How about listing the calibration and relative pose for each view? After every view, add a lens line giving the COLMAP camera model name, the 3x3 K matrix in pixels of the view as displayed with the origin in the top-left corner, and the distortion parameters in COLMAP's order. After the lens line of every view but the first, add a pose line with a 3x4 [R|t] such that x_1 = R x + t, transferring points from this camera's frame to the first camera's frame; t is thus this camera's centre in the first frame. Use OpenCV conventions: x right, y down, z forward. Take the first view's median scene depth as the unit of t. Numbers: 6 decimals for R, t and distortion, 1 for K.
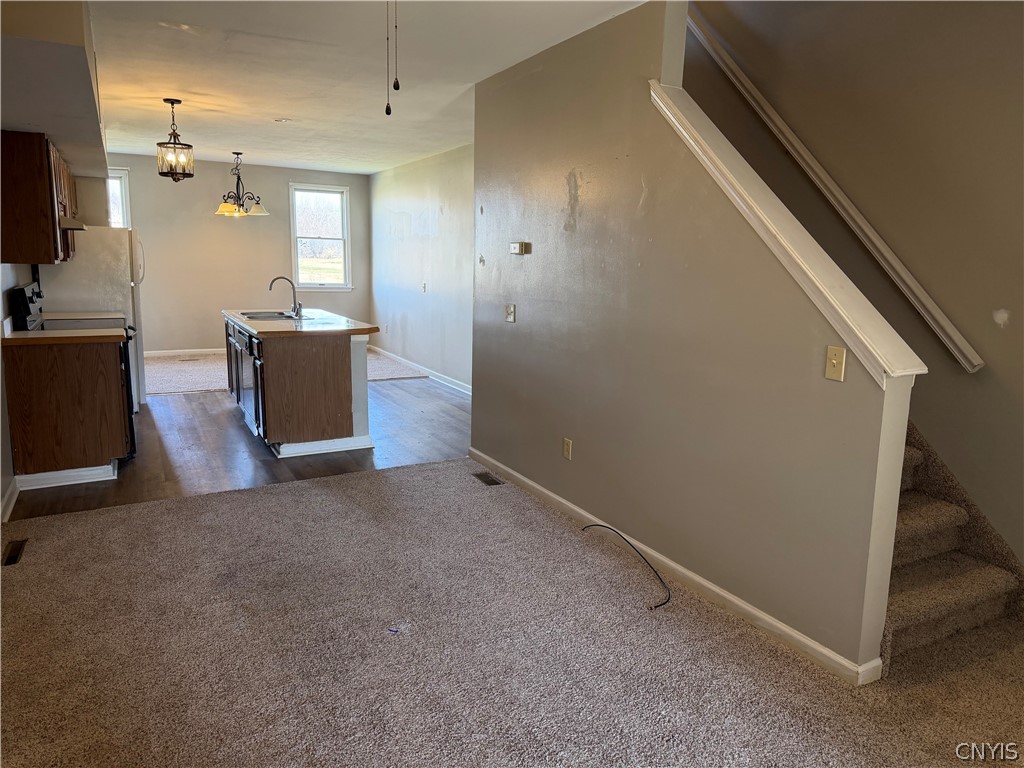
lens RADIAL K [[723.4, 0, 516.4], [0, 723.4, 380.8], [0, 0, 1]] dist [0.043607, -0.004775]
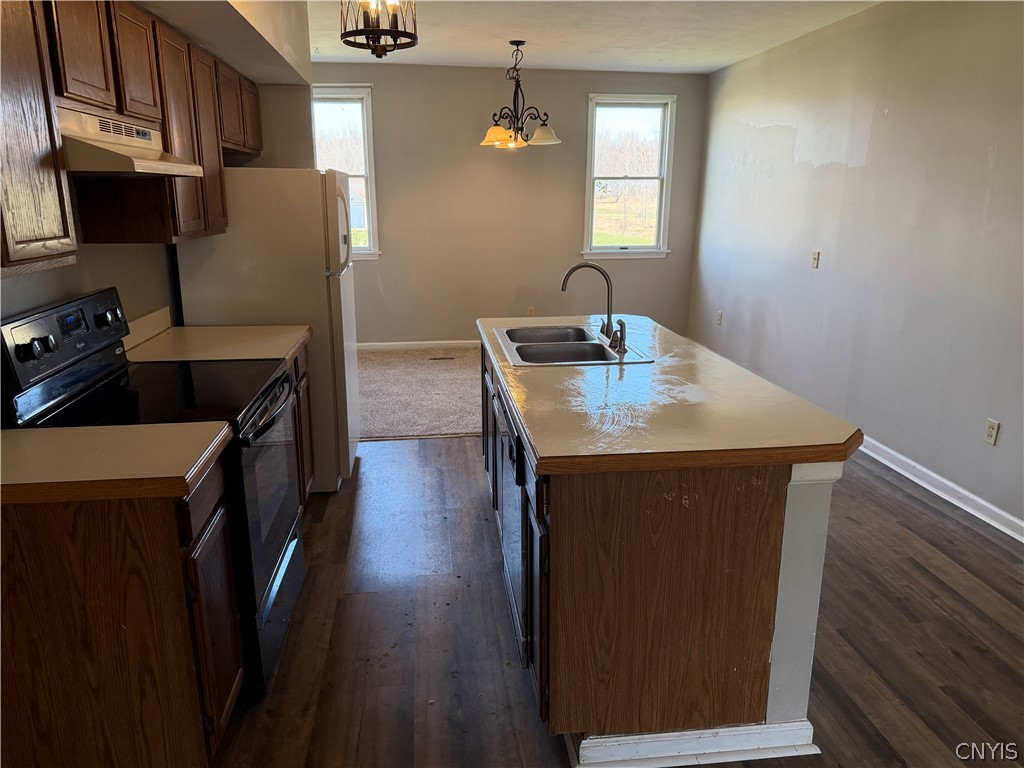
lens RADIAL K [[723.4, 0, 516.4], [0, 723.4, 380.8], [0, 0, 1]] dist [0.043607, -0.004775]
pose [[0.935237, 0.071589, -0.346707, -0.145388], [-0.043653, 0.995187, 0.087735, -0.078742], [0.351319, -0.066918, 0.933861, 0.395881]]
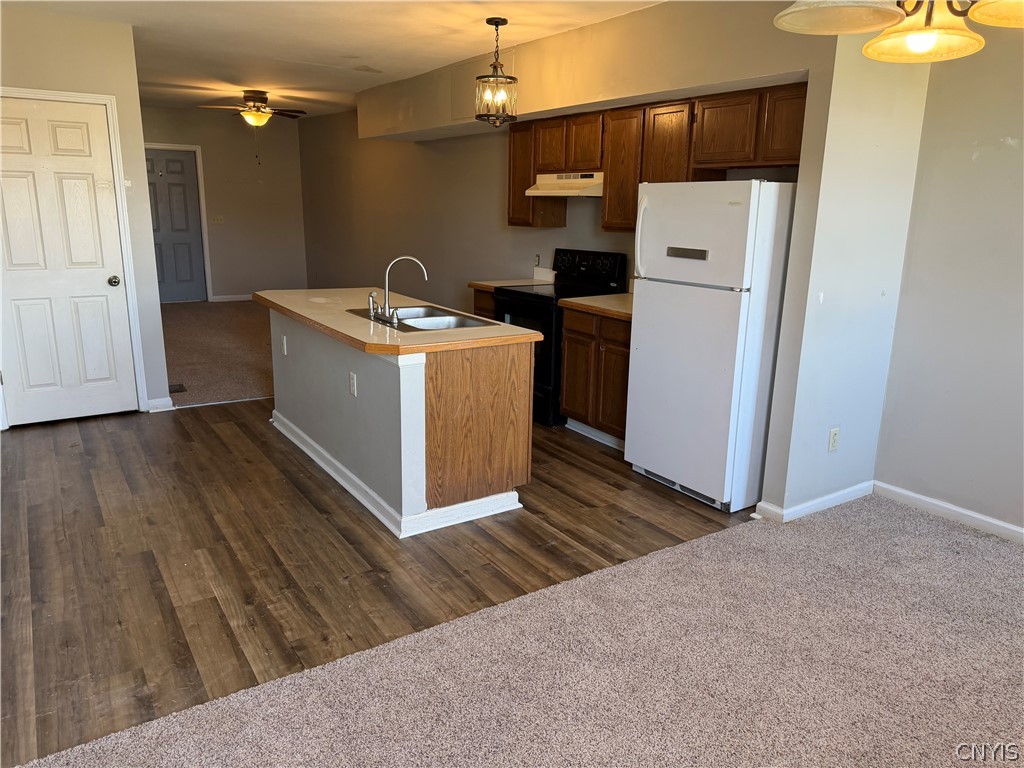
lens RADIAL K [[723.4, 0, 516.4], [0, 723.4, 380.8], [0, 0, 1]] dist [0.043607, -0.004775]
pose [[-0.993630, -0.012823, -0.111956, -0.258314], [-0.057184, 0.913459, 0.402892, -0.217779], [0.097101, 0.406728, -0.908374, 1.175324]]
